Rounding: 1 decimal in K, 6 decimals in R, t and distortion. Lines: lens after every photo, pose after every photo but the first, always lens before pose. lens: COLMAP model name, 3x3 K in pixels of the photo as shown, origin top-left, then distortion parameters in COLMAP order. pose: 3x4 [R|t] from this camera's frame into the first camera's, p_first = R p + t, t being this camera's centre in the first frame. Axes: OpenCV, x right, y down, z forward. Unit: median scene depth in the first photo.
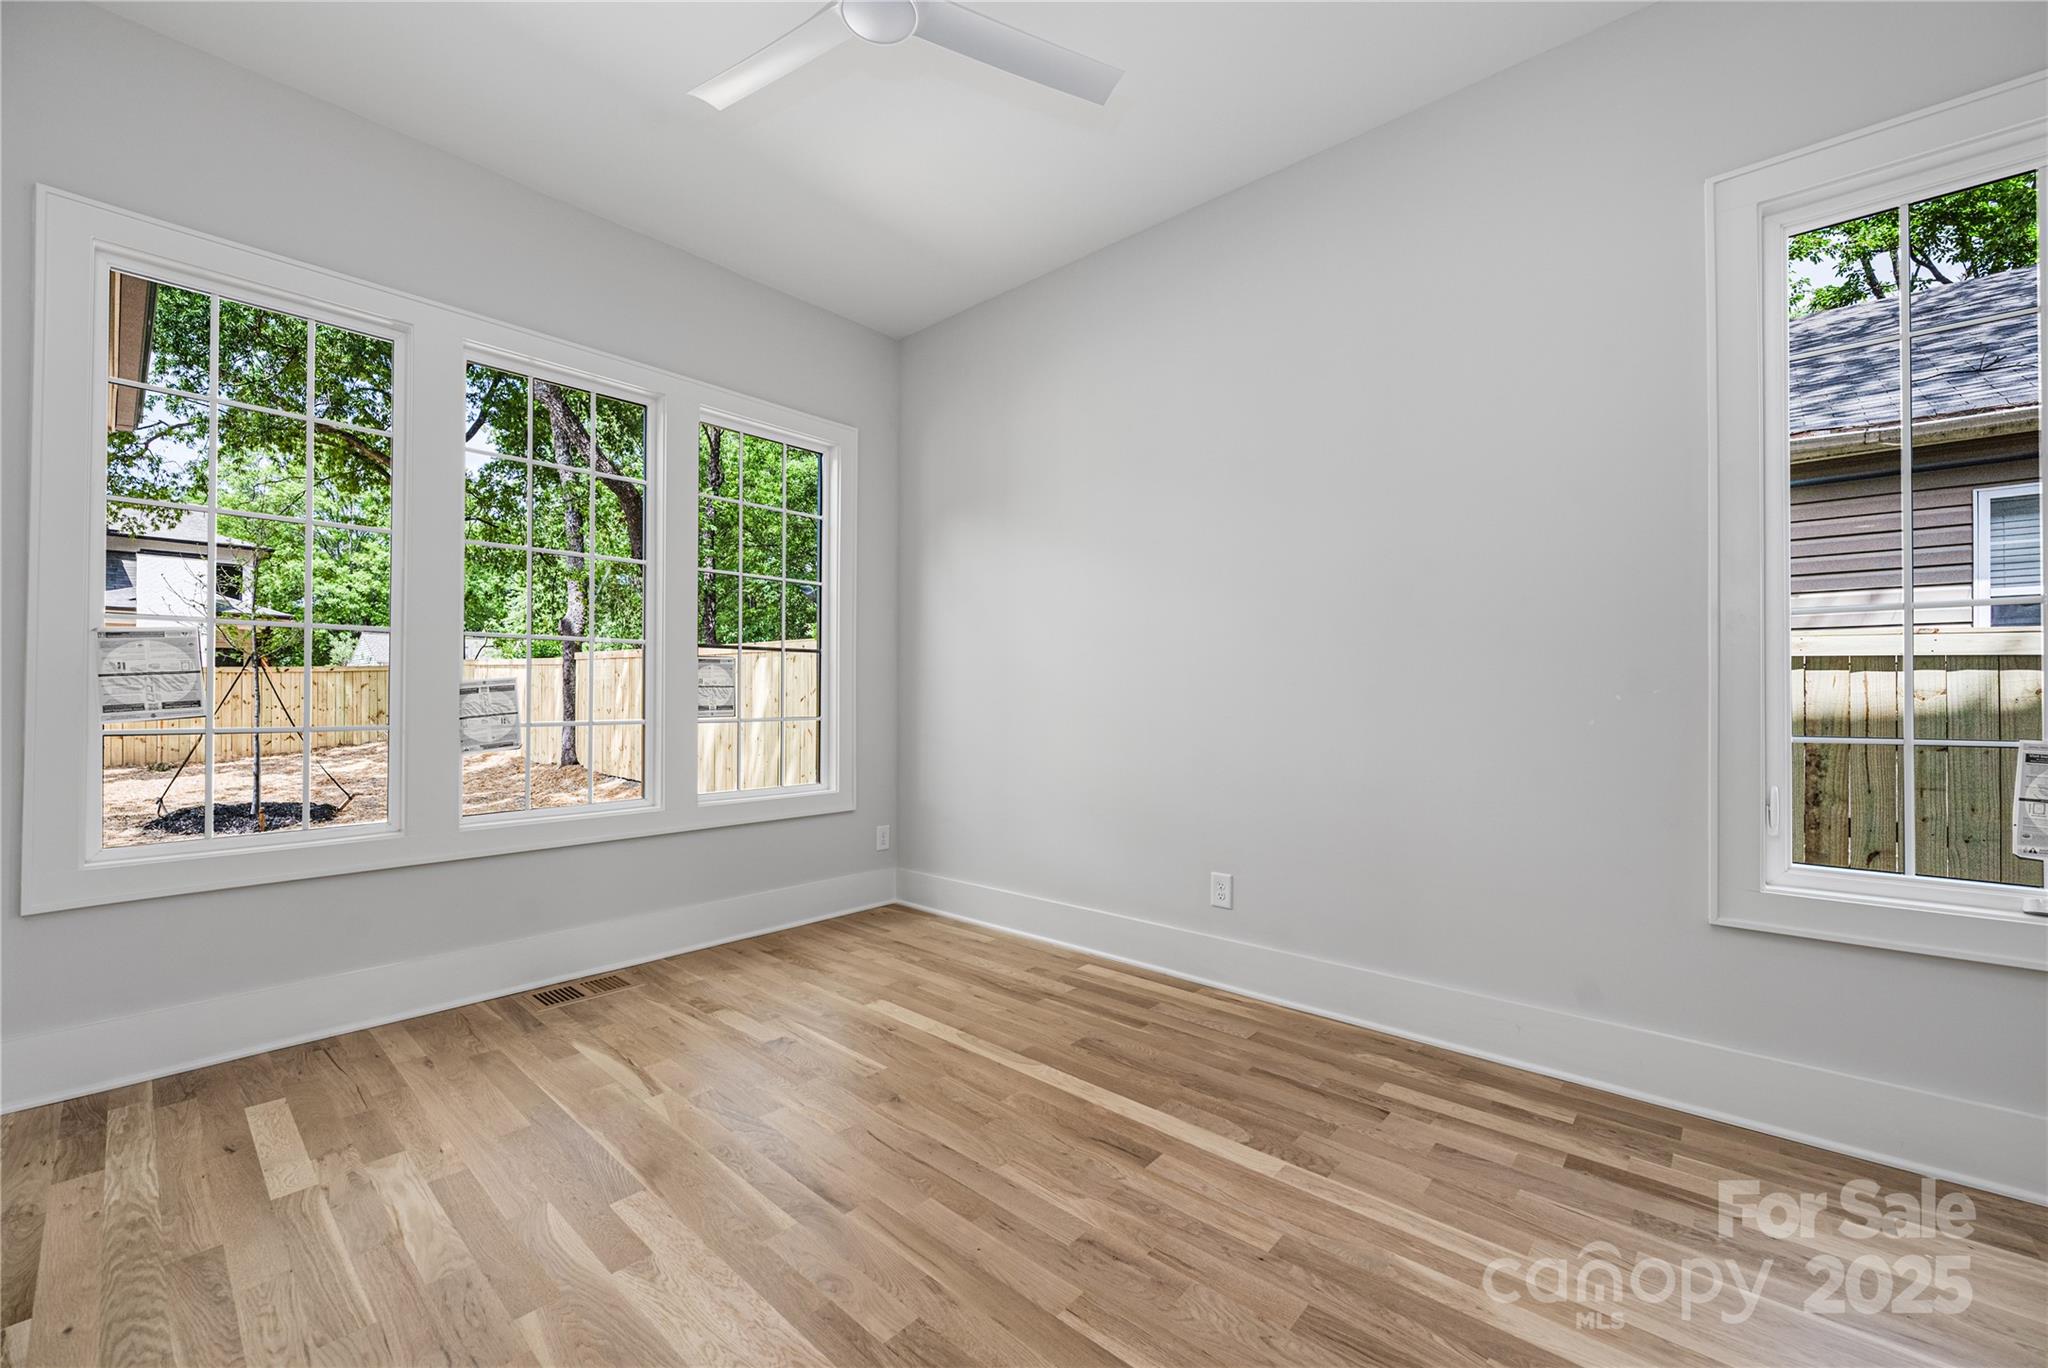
lens RADIAL K [[822.5, 0, 1021.4], [0, 822.5, 689.2], [0, 0, 1]] dist [-0.004010, -0.000303]
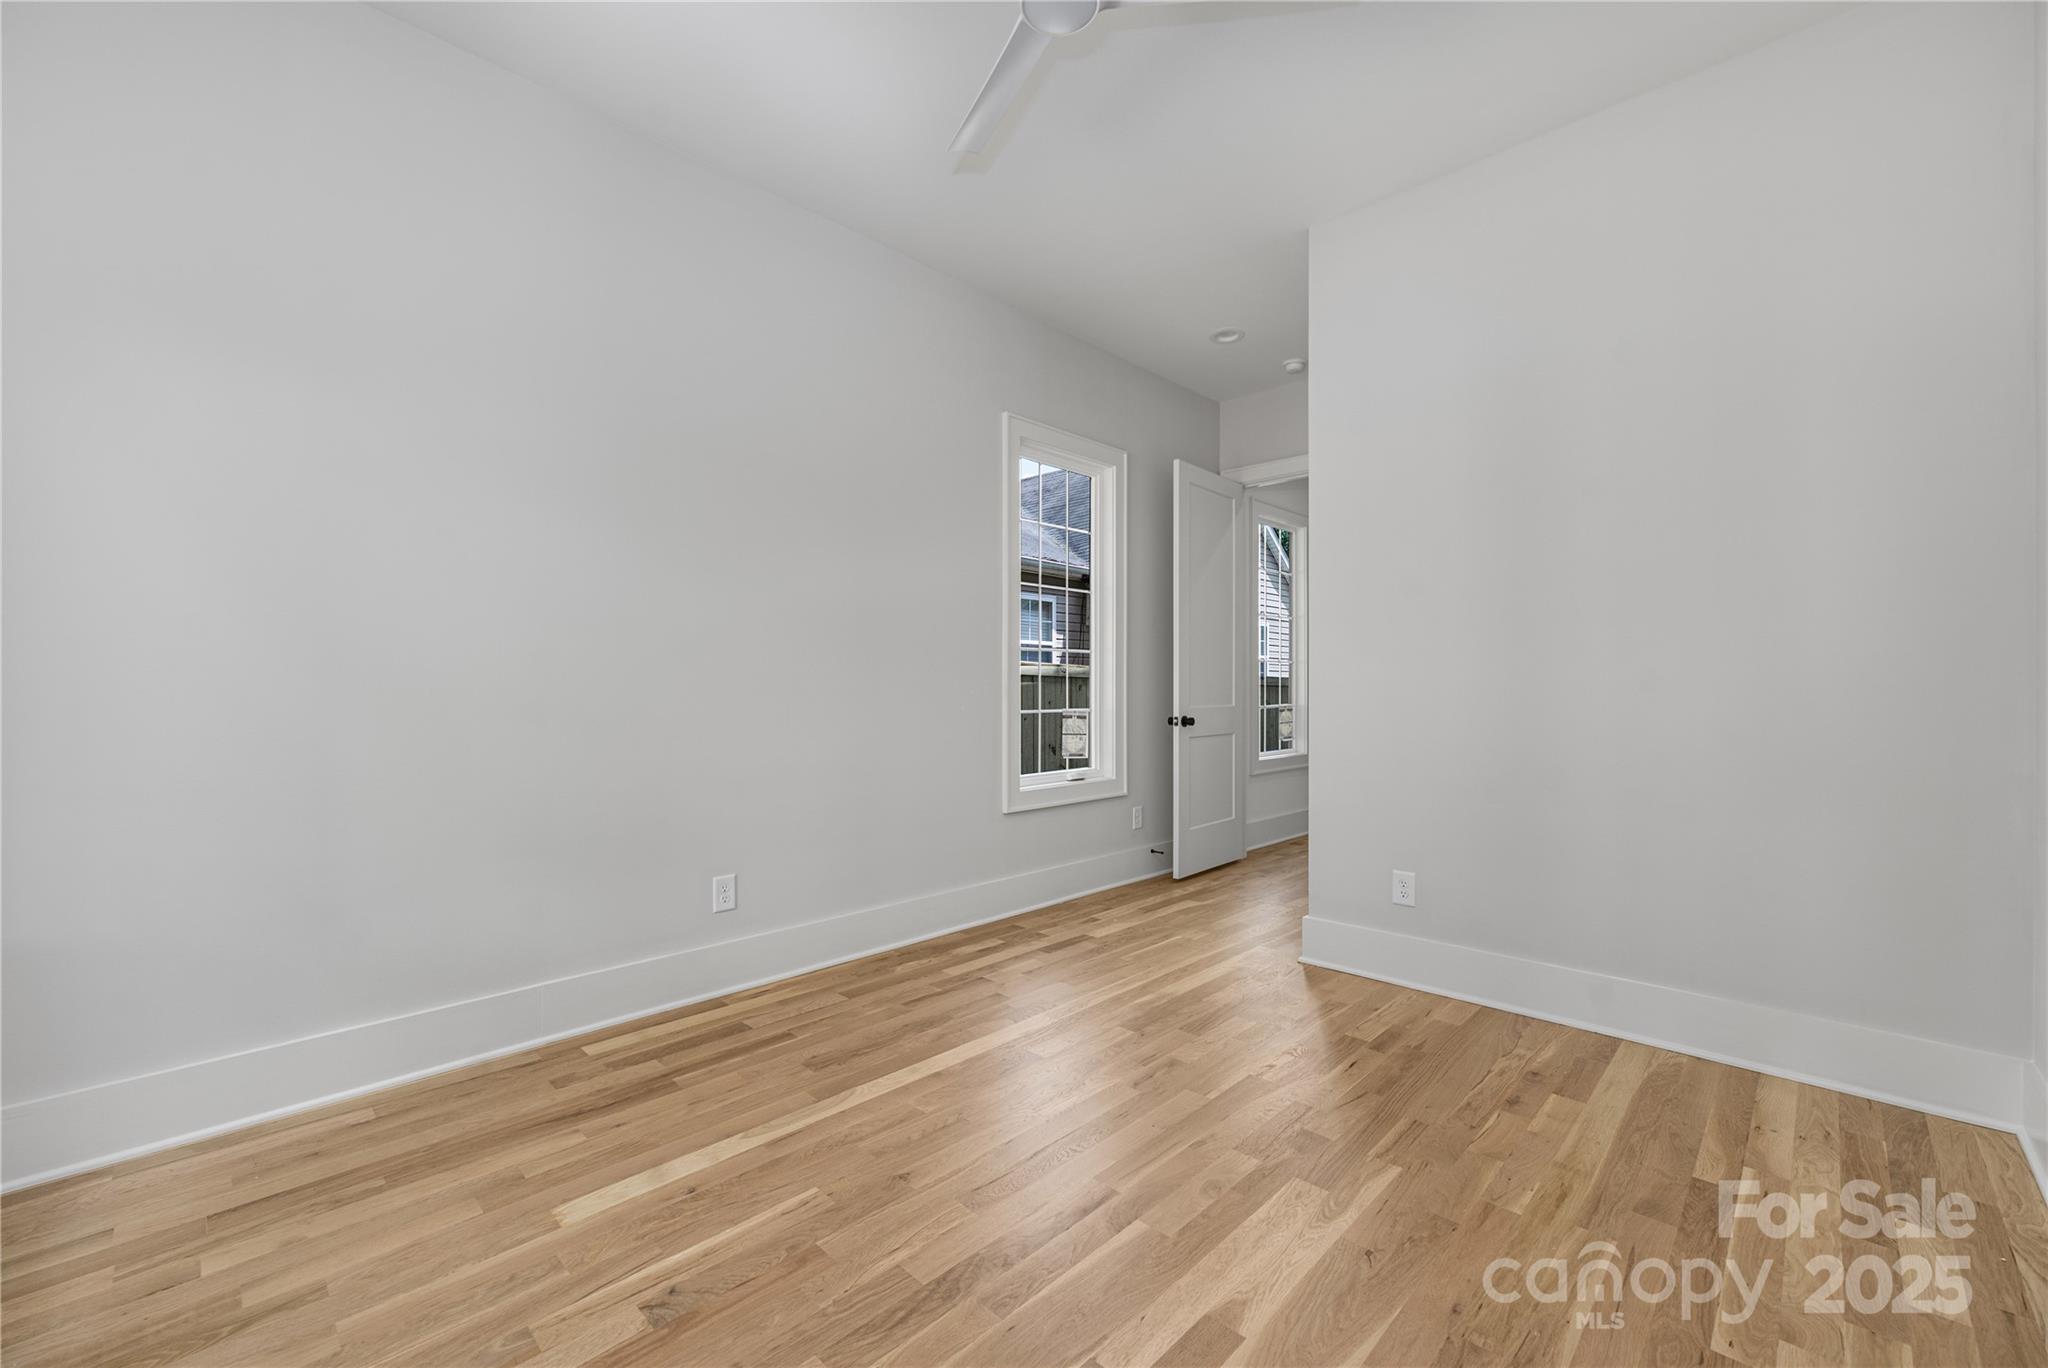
lens RADIAL K [[822.5, 0, 1021.4], [0, 822.5, 689.2], [0, 0, 1]] dist [-0.004010, -0.000303]
pose [[0.042973, -0.001078, 0.999076, -0.844499], [-0.008694, 0.999961, 0.001453, -0.000884], [-0.999038, -0.008748, 0.042962, 0.726371]]
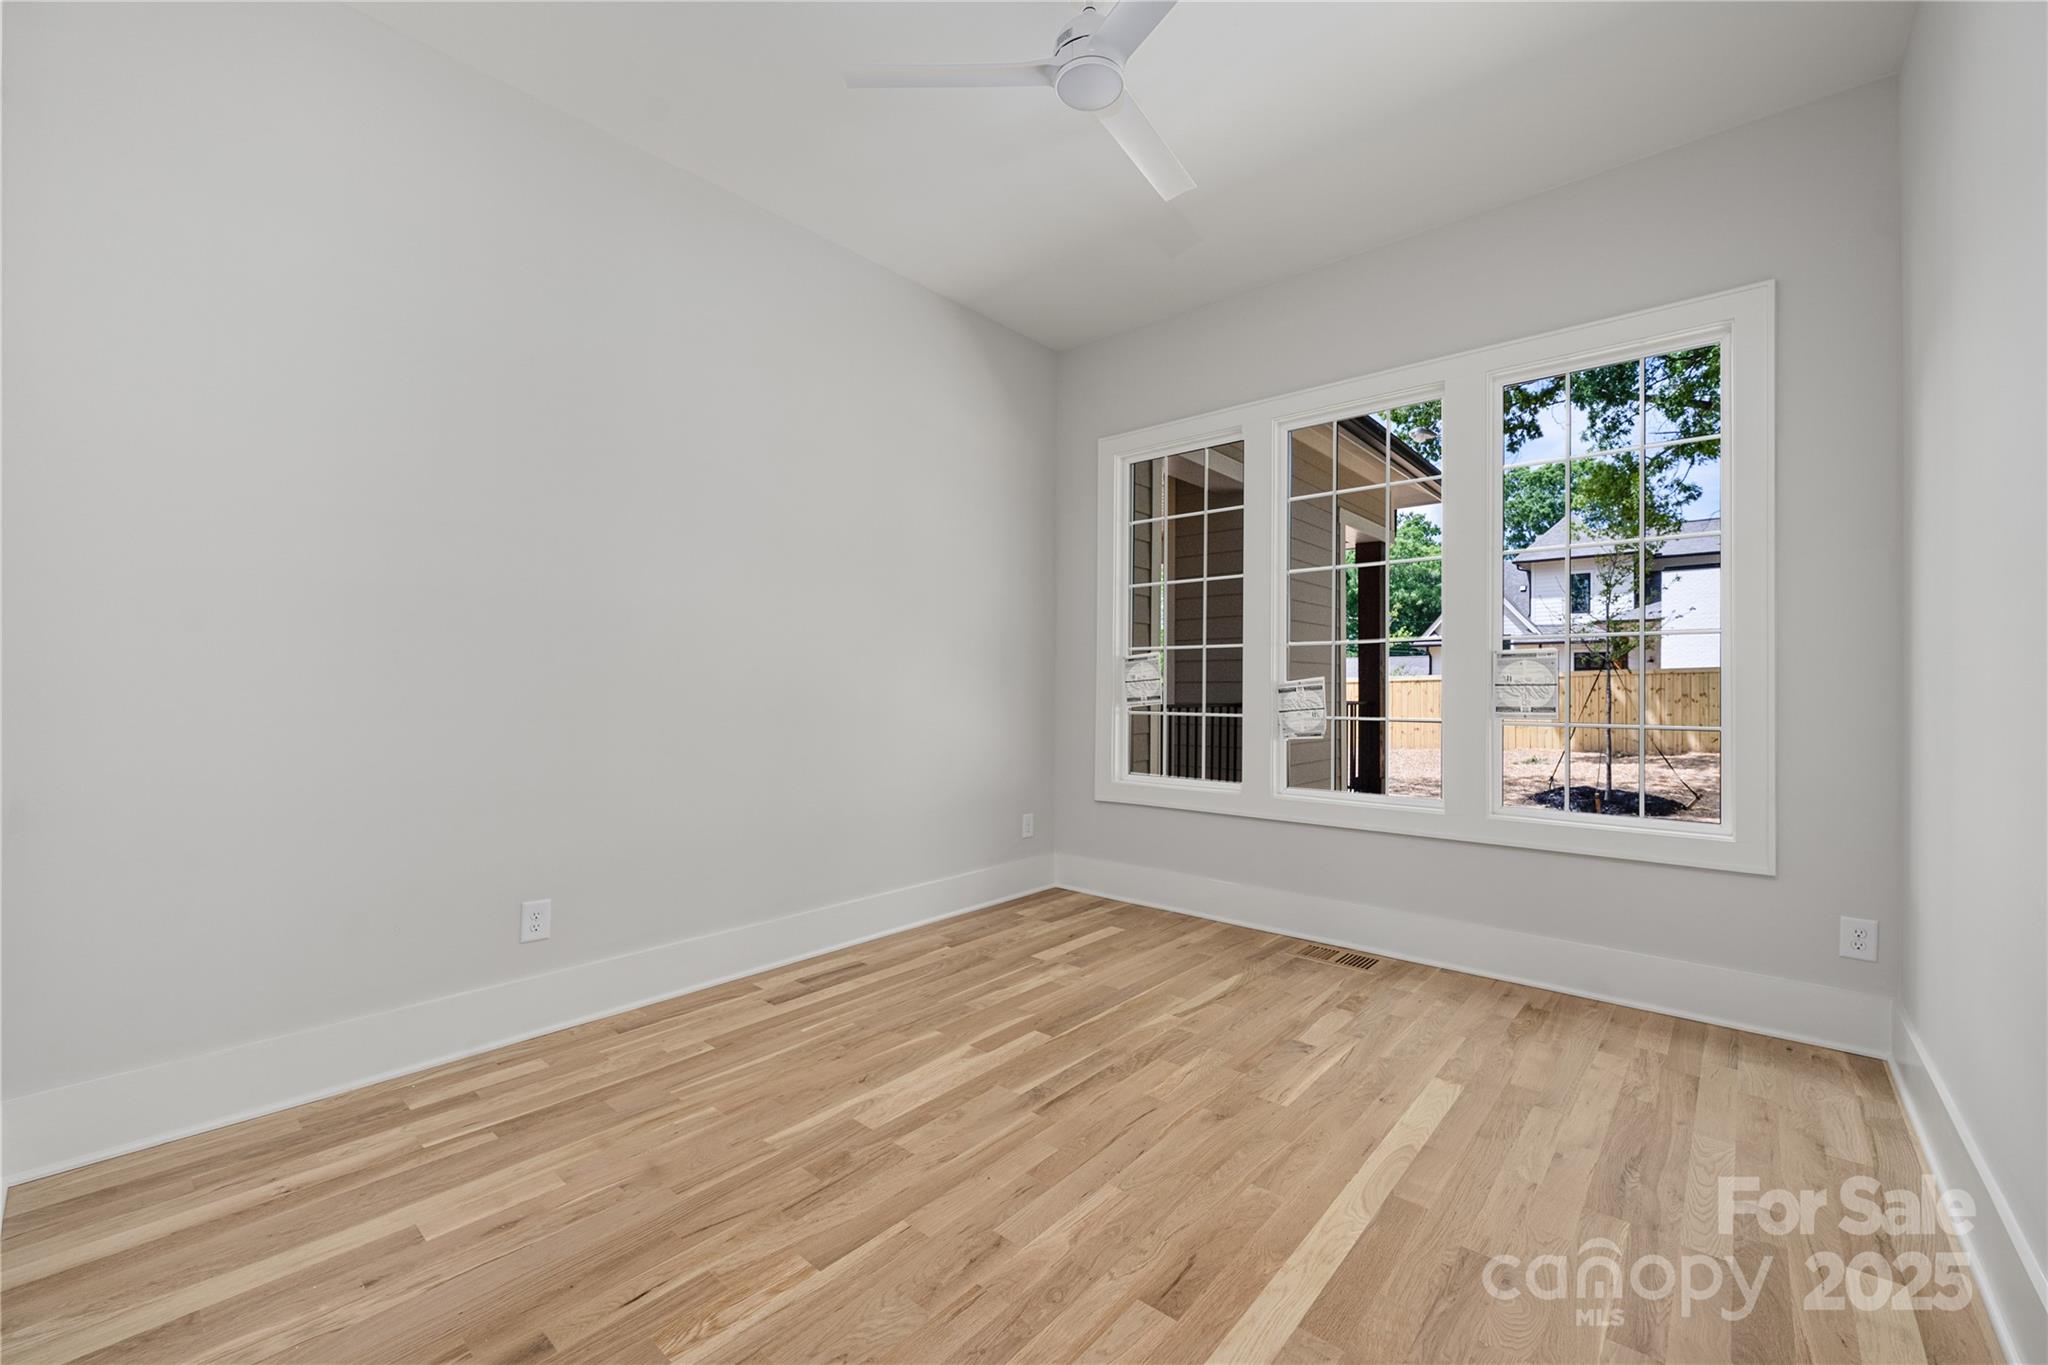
lens RADIAL K [[826.3, 0, 1016.7], [0, 826.3, 678.7], [0, 0, 1]] dist [-0.000647, -0.000074]
pose [[0.008827, -0.014317, -0.999859, 0.695717], [0.002144, 0.999895, -0.014299, 0.002182], [0.999959, -0.002017, 0.008856, 0.646618]]
